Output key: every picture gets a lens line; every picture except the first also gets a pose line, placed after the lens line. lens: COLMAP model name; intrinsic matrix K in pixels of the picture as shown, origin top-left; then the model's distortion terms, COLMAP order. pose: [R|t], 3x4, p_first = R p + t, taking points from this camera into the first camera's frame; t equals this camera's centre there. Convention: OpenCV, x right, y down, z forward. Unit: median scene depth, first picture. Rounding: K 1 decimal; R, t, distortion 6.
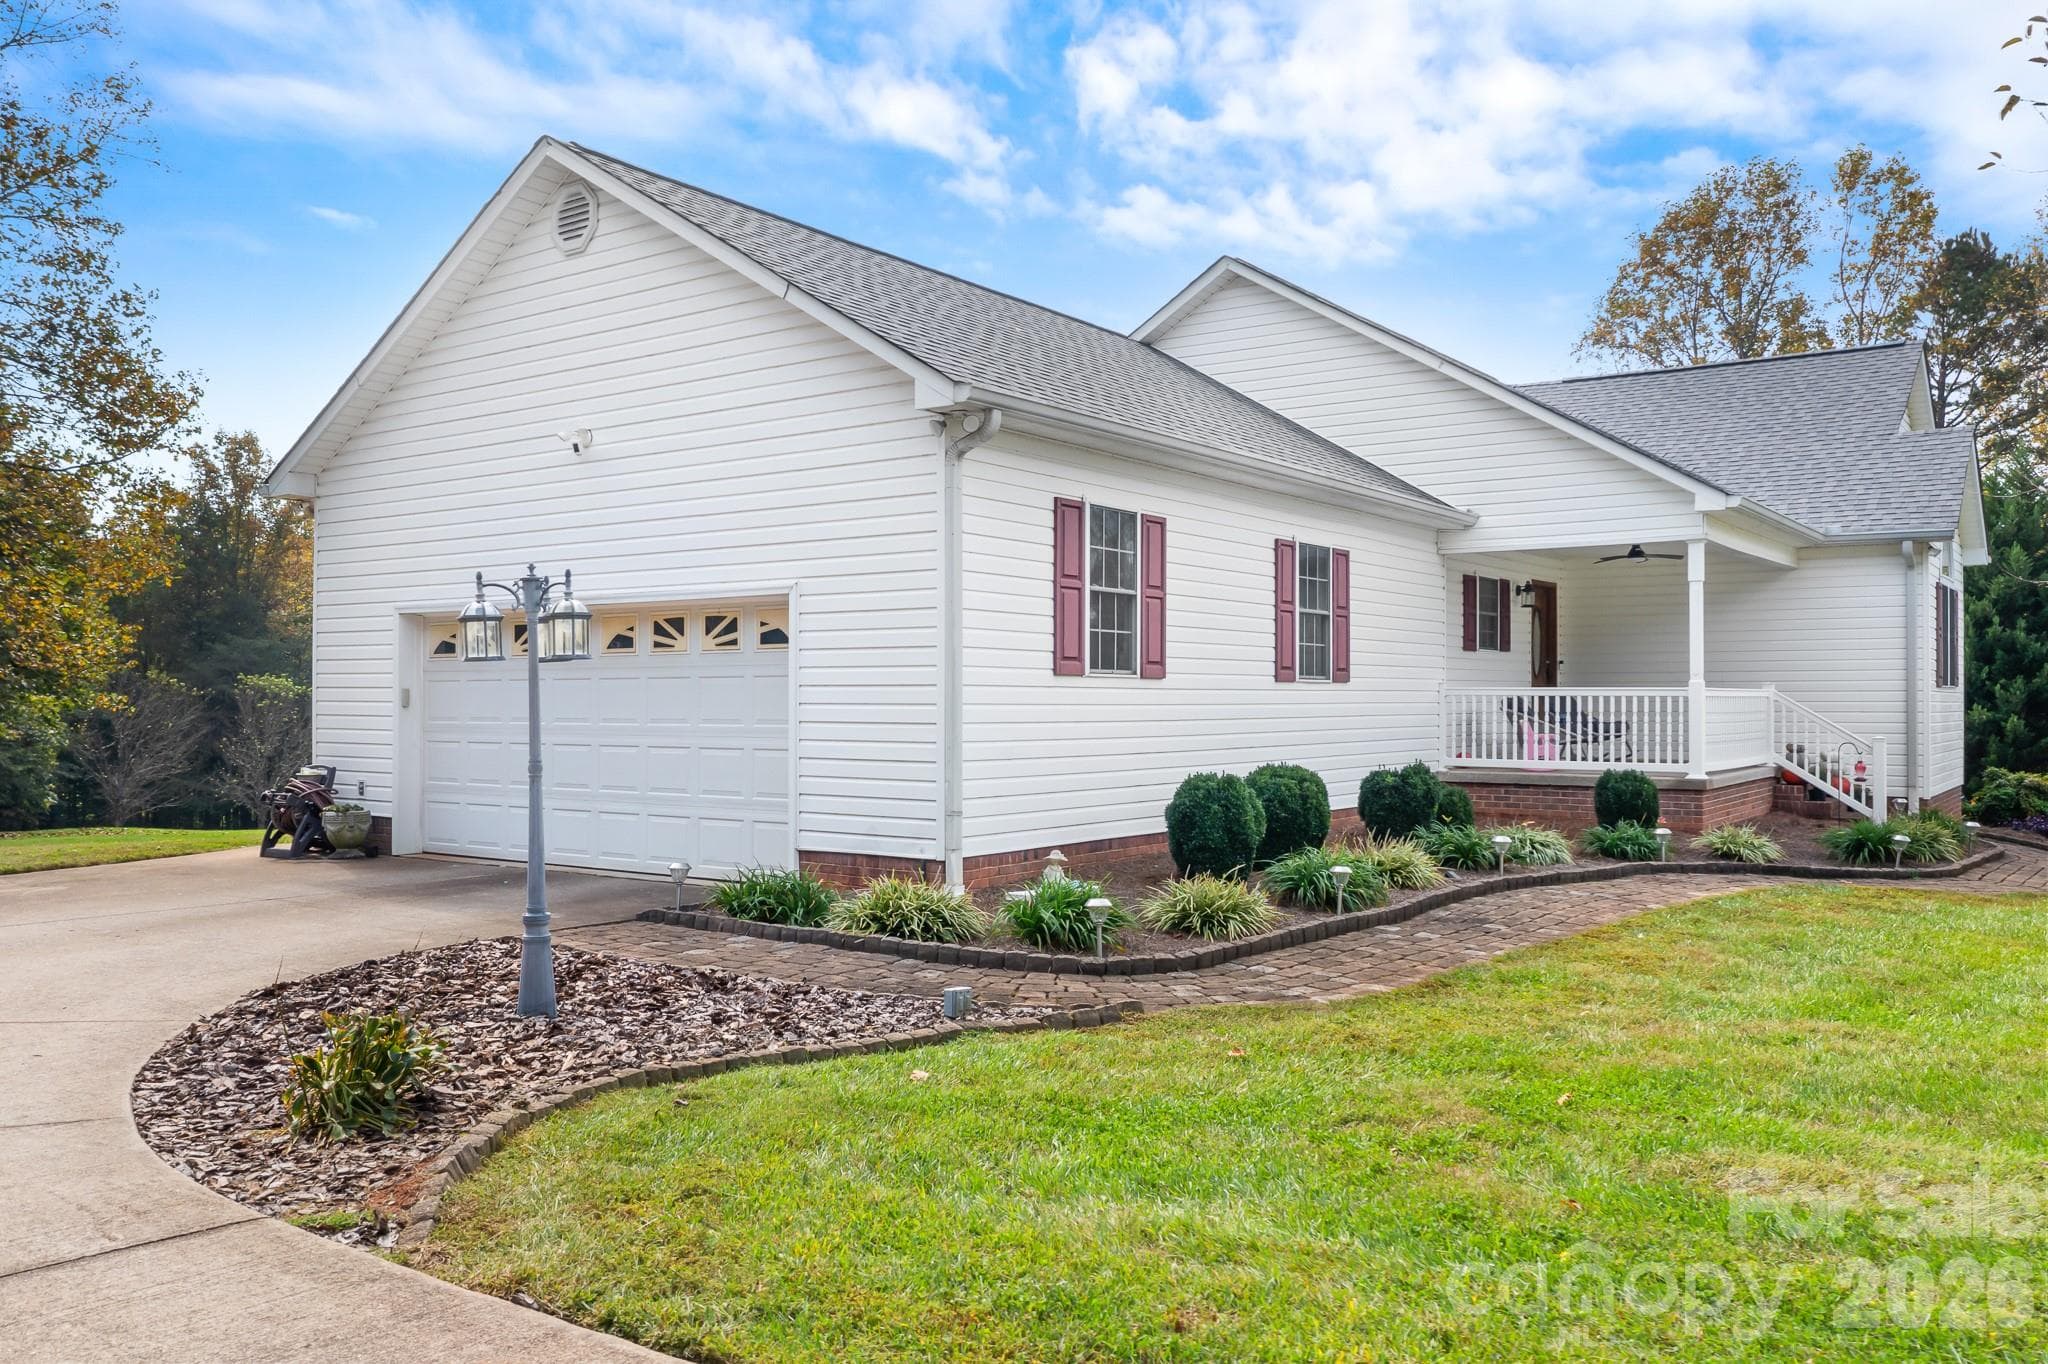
lens RADIAL K [[1619.4, 0, 1024.0], [0, 1619.4, 682.0], [0, 0, 1]] dist [-0.006790, -0.005794]
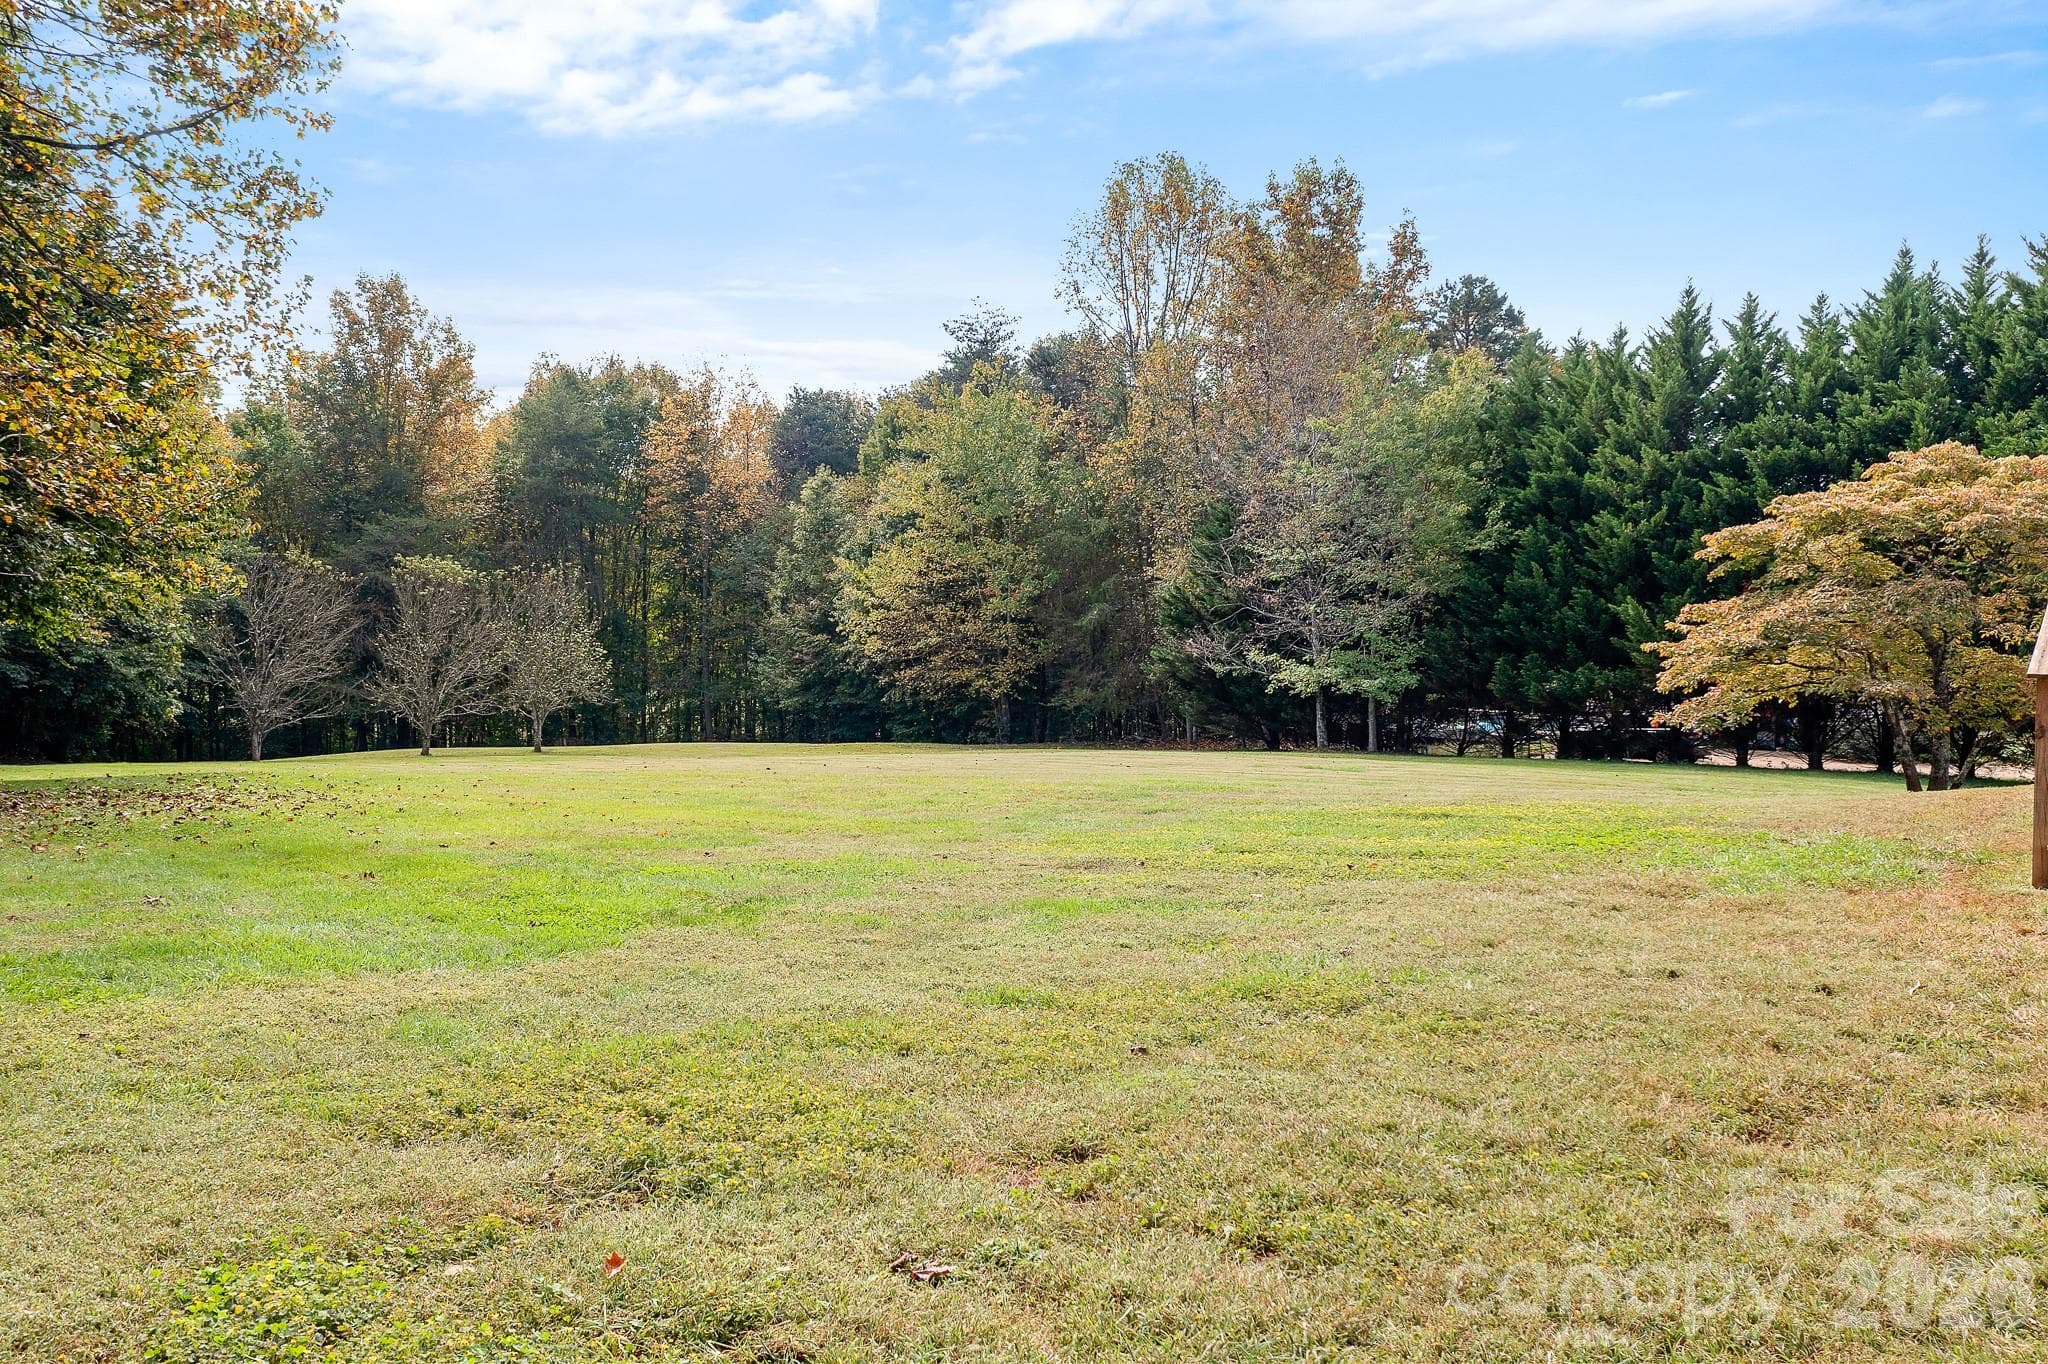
lens RADIAL K [[1619.4, 0, 1024.0], [0, 1619.4, 682.0], [0, 0, 1]] dist [-0.006790, -0.005794]
pose [[0.997262, 0.006956, -0.073620, -0.454303], [-0.002385, 0.998074, 0.061996, 0.030331], [0.073909, -0.061651, 0.995358, 0.863547]]
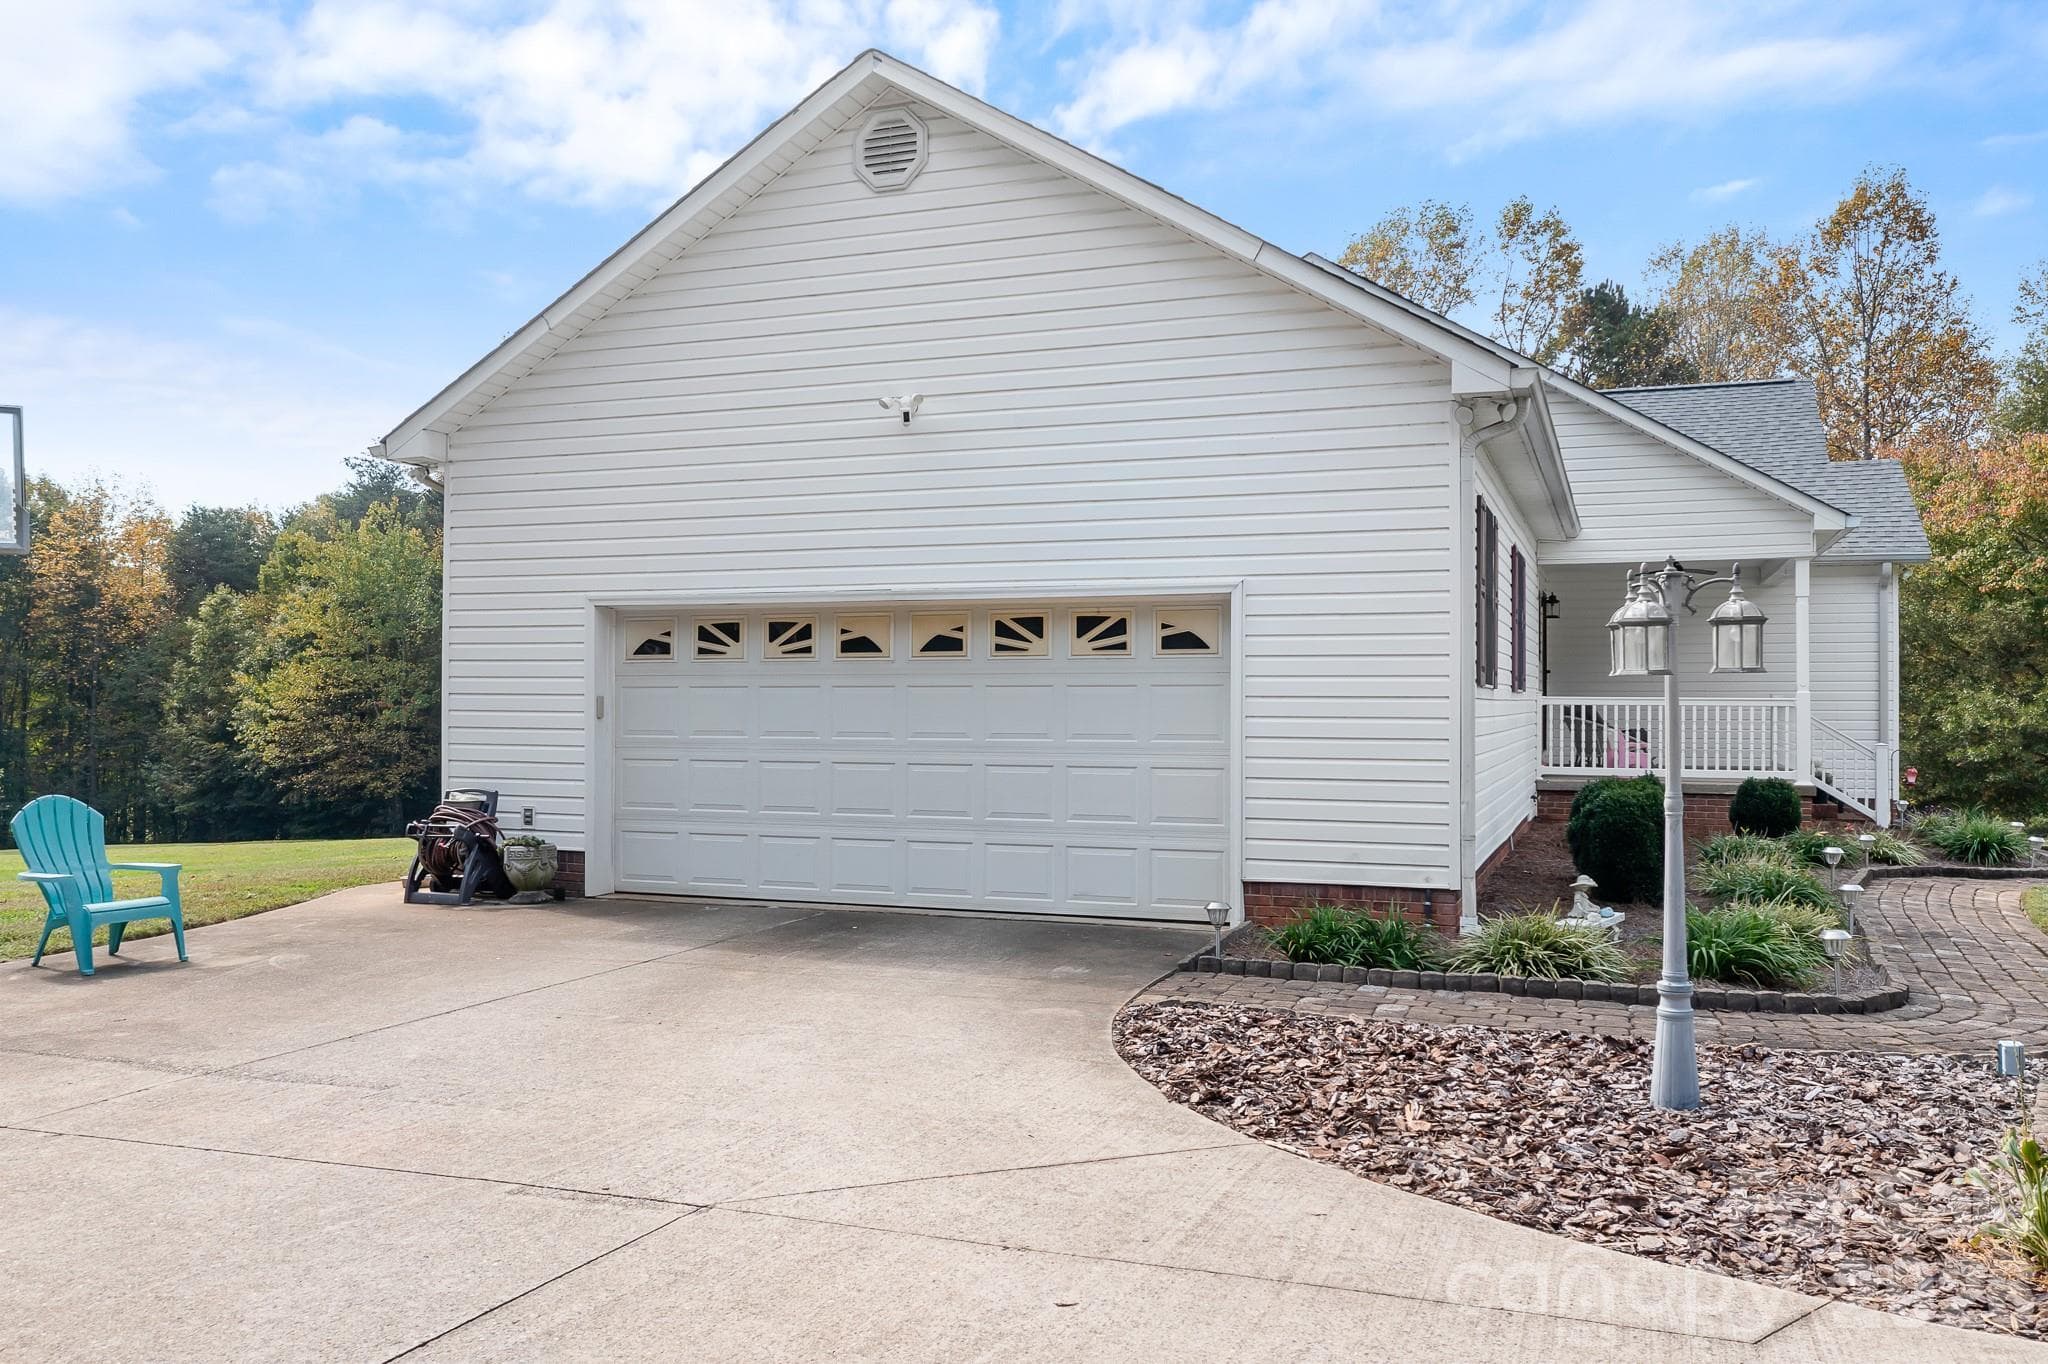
lens RADIAL K [[1619.4, 0, 1024.0], [0, 1619.4, 682.0], [0, 0, 1]] dist [-0.006790, -0.005794]
pose [[0.964887, 0.005561, 0.262607, -0.313775], [-0.005245, 0.999984, -0.001903, -0.002184], [-0.262614, 0.000459, 0.964901, 0.111408]]
